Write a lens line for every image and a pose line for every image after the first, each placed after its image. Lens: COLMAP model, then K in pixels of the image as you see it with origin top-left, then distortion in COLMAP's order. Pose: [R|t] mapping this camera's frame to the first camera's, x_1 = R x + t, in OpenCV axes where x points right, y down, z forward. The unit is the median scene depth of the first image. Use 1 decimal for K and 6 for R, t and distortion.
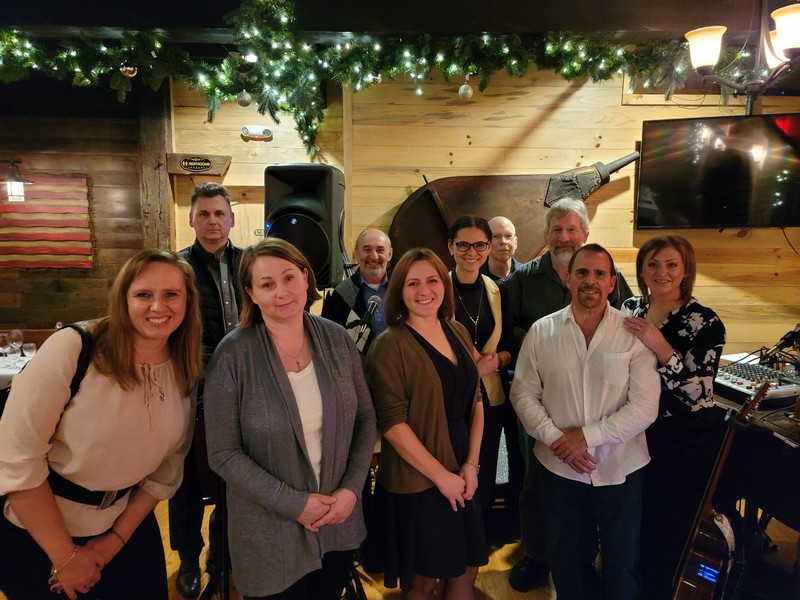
lens RADIAL K [[614.0, 0, 403.6], [0, 614.0, 311.3], [0, 0, 1]] dist [0.057577, 0.004669]
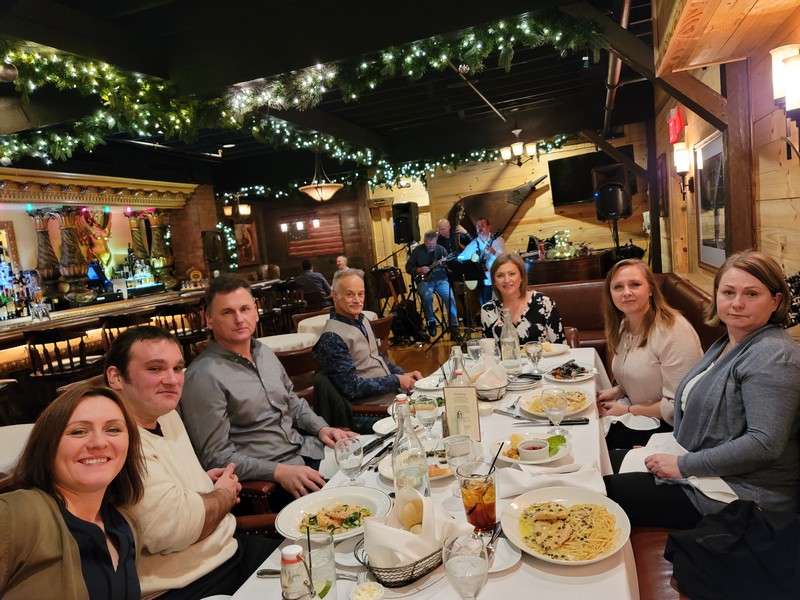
lens RADIAL K [[614.0, 0, 403.6], [0, 614.0, 311.3], [0, 0, 1]] dist [0.057577, 0.004669]
pose [[0.930466, -0.071071, -0.359419, 0.672954], [0.070149, 0.997414, -0.015625, 0.258453], [0.359600, -0.010675, 0.933045, -1.377618]]
